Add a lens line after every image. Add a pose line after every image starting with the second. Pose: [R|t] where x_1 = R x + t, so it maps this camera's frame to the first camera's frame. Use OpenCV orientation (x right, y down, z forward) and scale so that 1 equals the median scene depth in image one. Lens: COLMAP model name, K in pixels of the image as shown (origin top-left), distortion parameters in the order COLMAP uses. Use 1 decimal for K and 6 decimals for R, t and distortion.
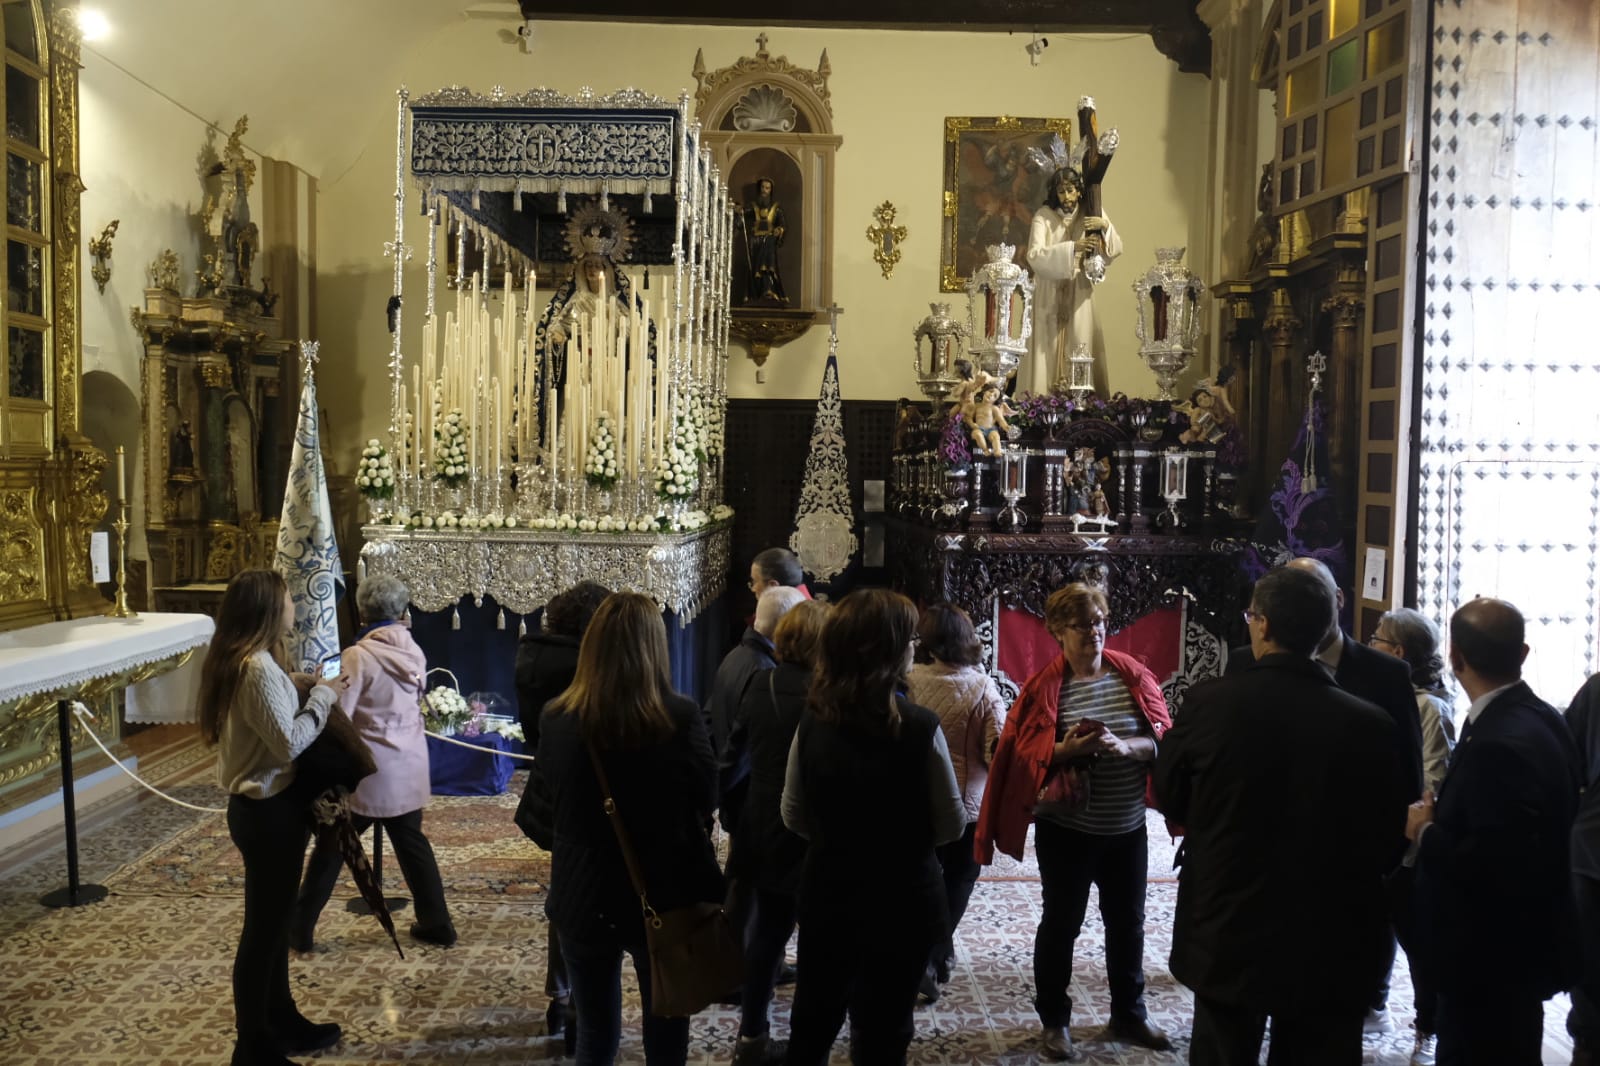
lens RADIAL K [[1203.9, 0, 800.5], [0, 1203.9, 498.2], [0, 0, 1]] dist [-0.004073, 0.011479]
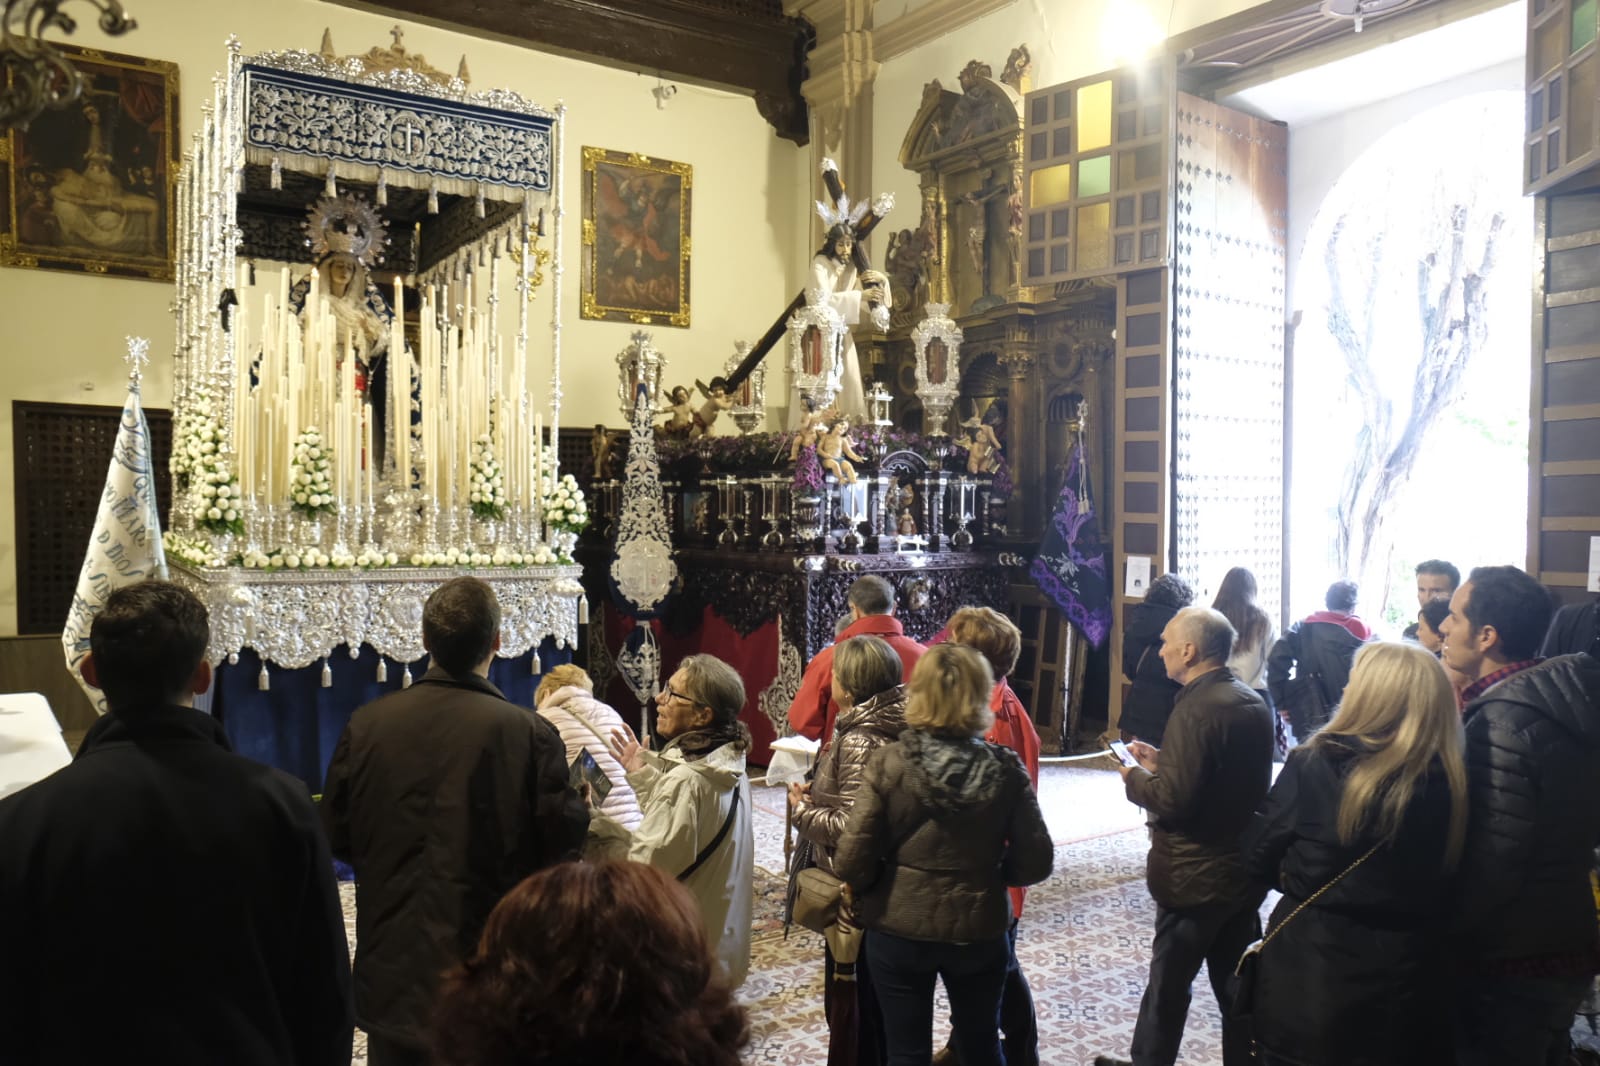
lens RADIAL K [[1203.9, 0, 800.5], [0, 1203.9, 498.2], [0, 0, 1]] dist [-0.004073, 0.011479]
pose [[0.846508, -0.005133, 0.532351, -0.445982], [0.015656, 0.999761, -0.015254, -0.005886], [-0.532146, 0.021247, 0.846386, 0.096777]]
